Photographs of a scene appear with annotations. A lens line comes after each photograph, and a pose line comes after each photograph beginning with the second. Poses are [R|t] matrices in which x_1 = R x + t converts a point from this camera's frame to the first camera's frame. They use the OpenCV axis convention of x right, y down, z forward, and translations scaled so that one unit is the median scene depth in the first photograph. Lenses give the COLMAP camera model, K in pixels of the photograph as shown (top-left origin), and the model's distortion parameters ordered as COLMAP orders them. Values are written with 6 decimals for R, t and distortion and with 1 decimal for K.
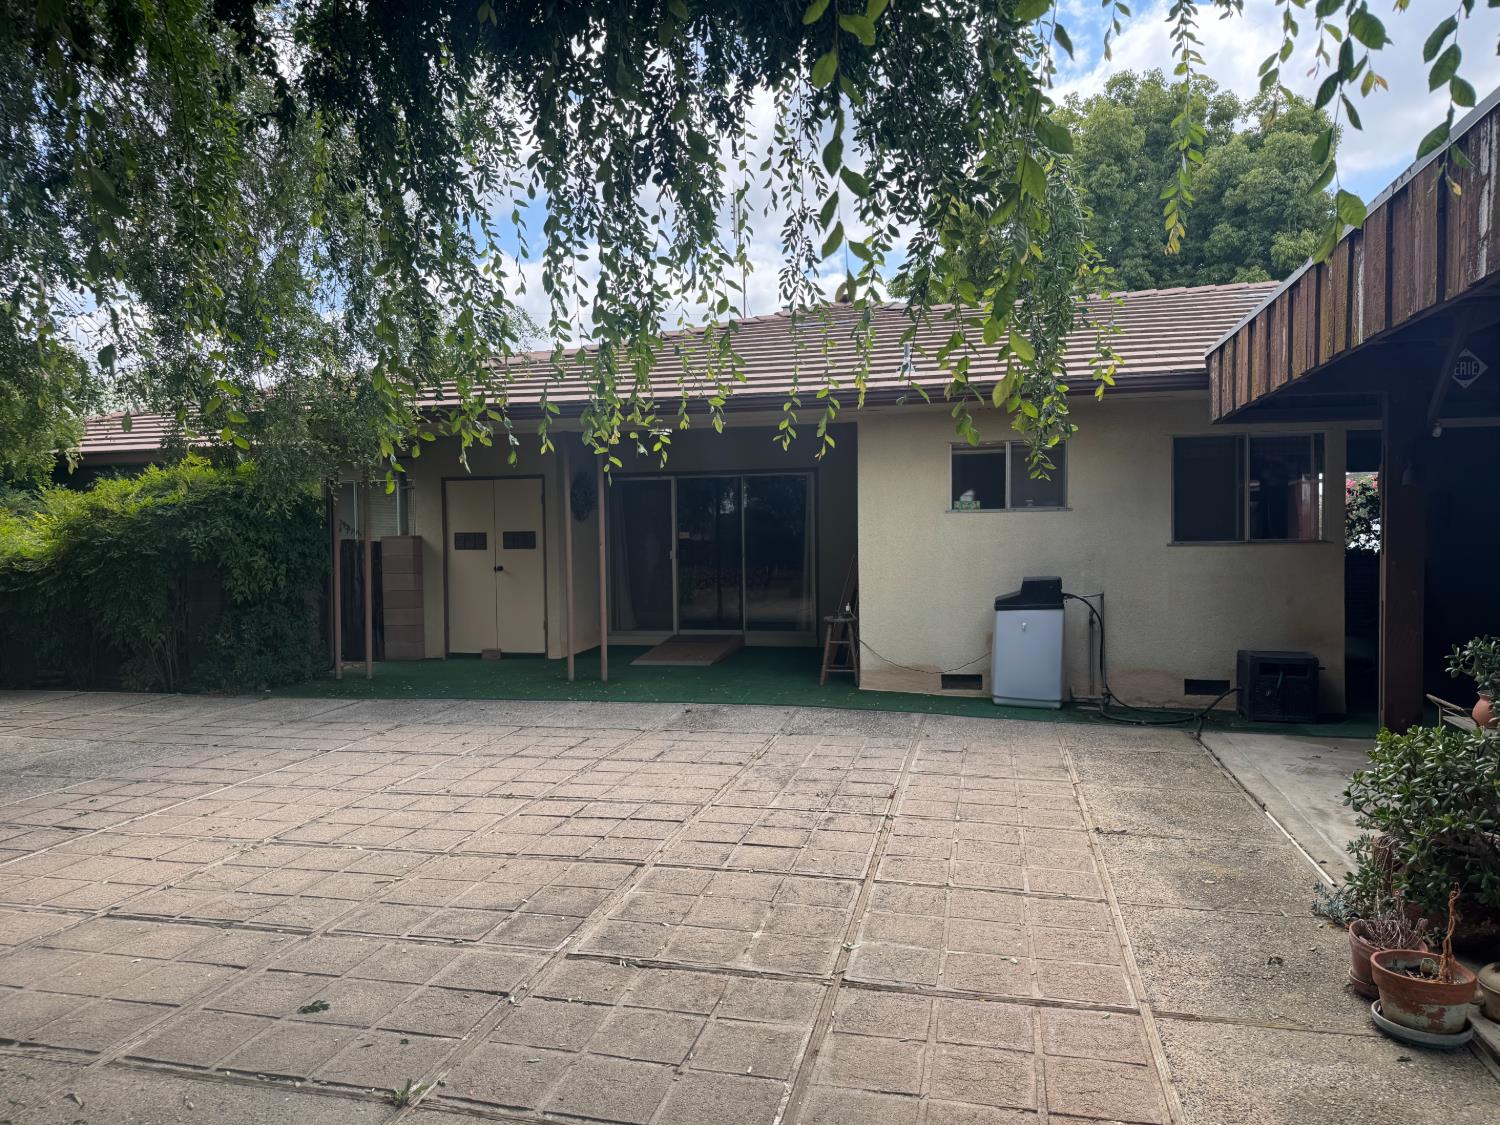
lens RADIAL K [[1064.6, 0, 748.1], [0, 1064.6, 562.1], [0, 0, 1]] dist [0.032886, -0.026271]
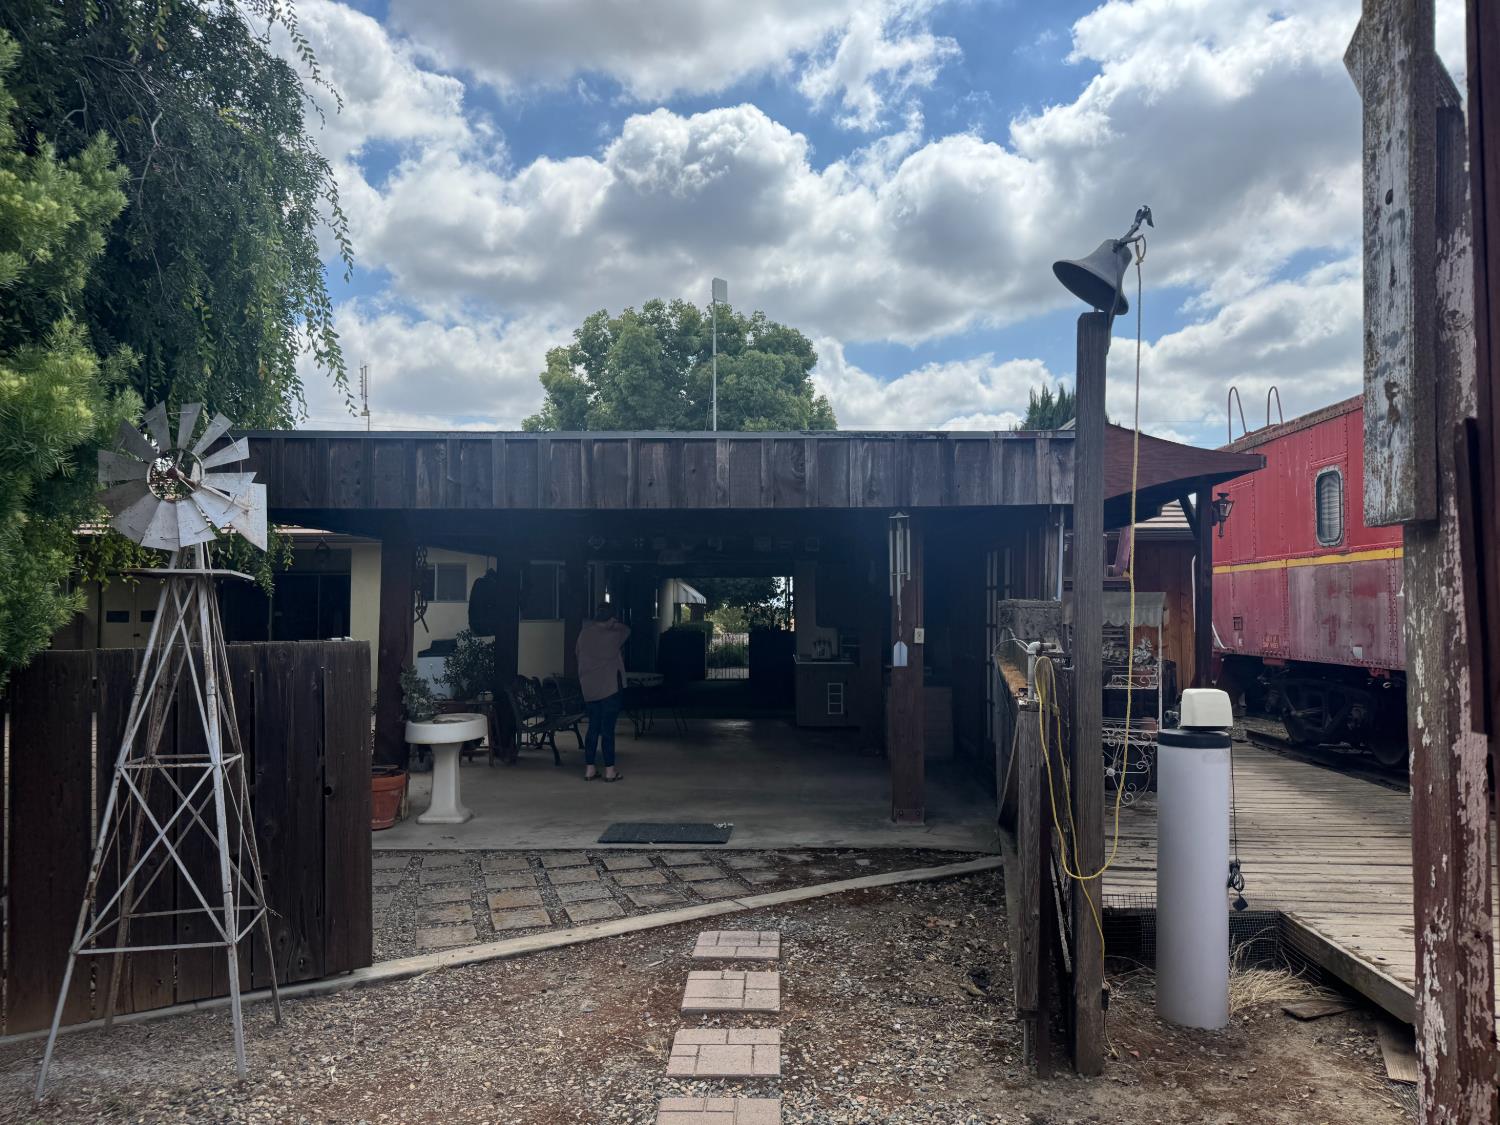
lens RADIAL K [[1064.6, 0, 750.4], [0, 1064.6, 569.8], [0, 0, 1]] dist [0.032886, -0.026271]
pose [[0.982188, 0.019212, 0.186917, 0.336341], [-0.006356, 0.997587, -0.069136, 0.013735], [-0.187794, 0.066717, 0.979940, -0.667891]]
